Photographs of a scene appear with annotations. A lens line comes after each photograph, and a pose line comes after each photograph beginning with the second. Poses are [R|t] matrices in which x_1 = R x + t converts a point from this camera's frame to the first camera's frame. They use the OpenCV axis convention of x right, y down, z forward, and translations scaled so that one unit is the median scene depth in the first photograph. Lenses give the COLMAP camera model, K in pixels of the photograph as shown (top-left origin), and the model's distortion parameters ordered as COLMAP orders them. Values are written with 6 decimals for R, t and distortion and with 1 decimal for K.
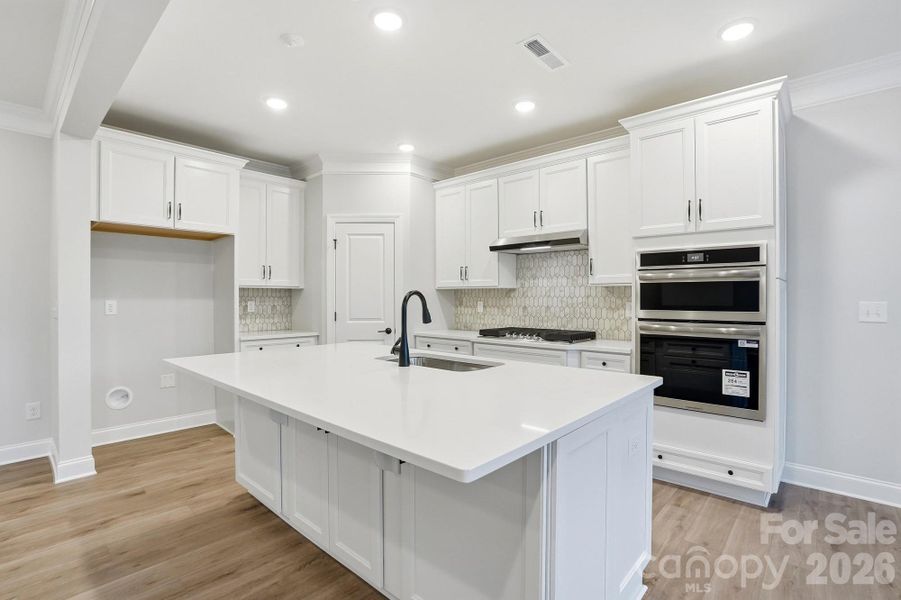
lens RADIAL K [[431.5, 0, 450.5], [0, 431.5, 300.0], [0, 0, 1]] dist [-0.064922, 0.025791]
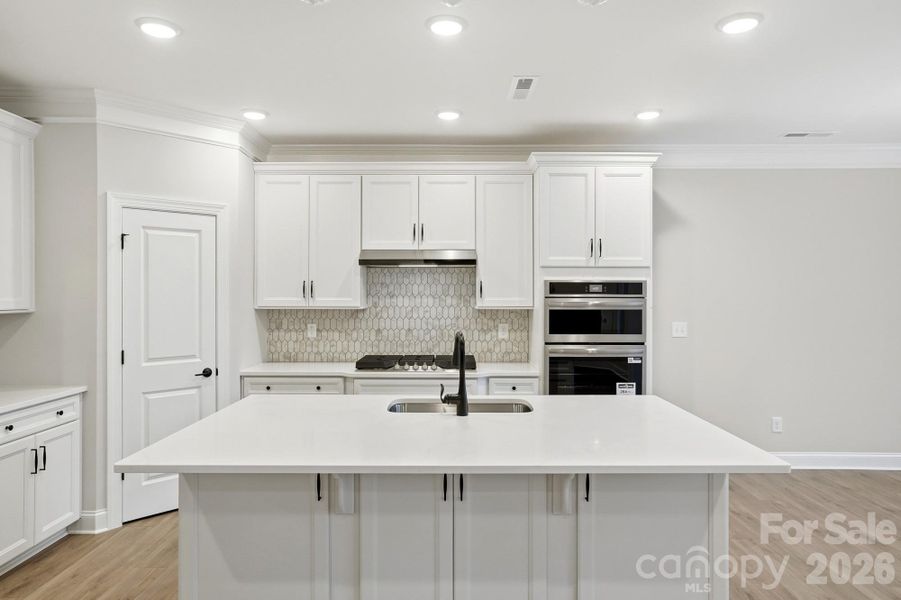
lens RADIAL K [[568.4, 0, 482.6], [0, 568.4, 297.8], [0, 0, 1]] dist [-0.016296, 0.002108]
pose [[0.730362, -0.001407, 0.683059, -0.483751], [0.001933, 0.999998, -0.000006, -0.051359], [-0.683058, 0.001325, 0.730363, 0.049731]]
